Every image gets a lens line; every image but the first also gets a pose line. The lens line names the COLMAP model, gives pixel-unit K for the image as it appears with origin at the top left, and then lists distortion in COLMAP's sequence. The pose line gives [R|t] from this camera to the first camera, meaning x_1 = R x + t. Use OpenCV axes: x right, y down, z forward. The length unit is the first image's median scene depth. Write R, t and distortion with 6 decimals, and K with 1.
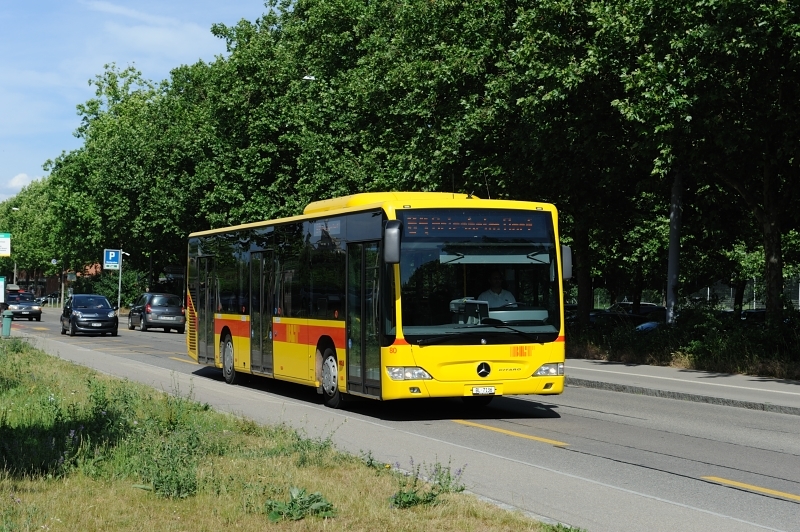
lens RADIAL K [[1534.0, 0, 400.0], [0, 1534.0, 266.0], [0, 0, 1]] dist [0.256749, -0.023549]
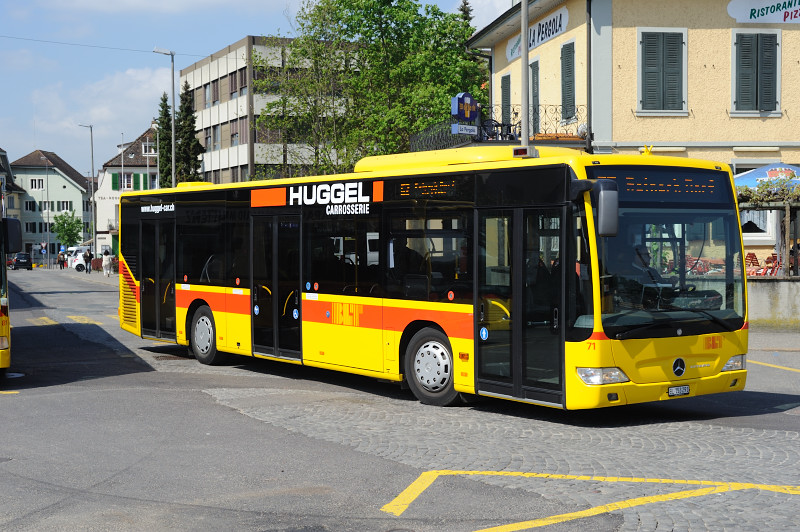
lens RADIAL K [[1198.7, 0, 400.0], [0, 1198.7, 266.0], [0, 0, 1]] dist [0.149593, 0.042394]
pose [[0.960771, -0.004730, 0.277303, -0.256996], [-0.006408, 0.999209, 0.039244, -0.009367], [-0.277269, -0.039481, 0.959981, 0.423143]]
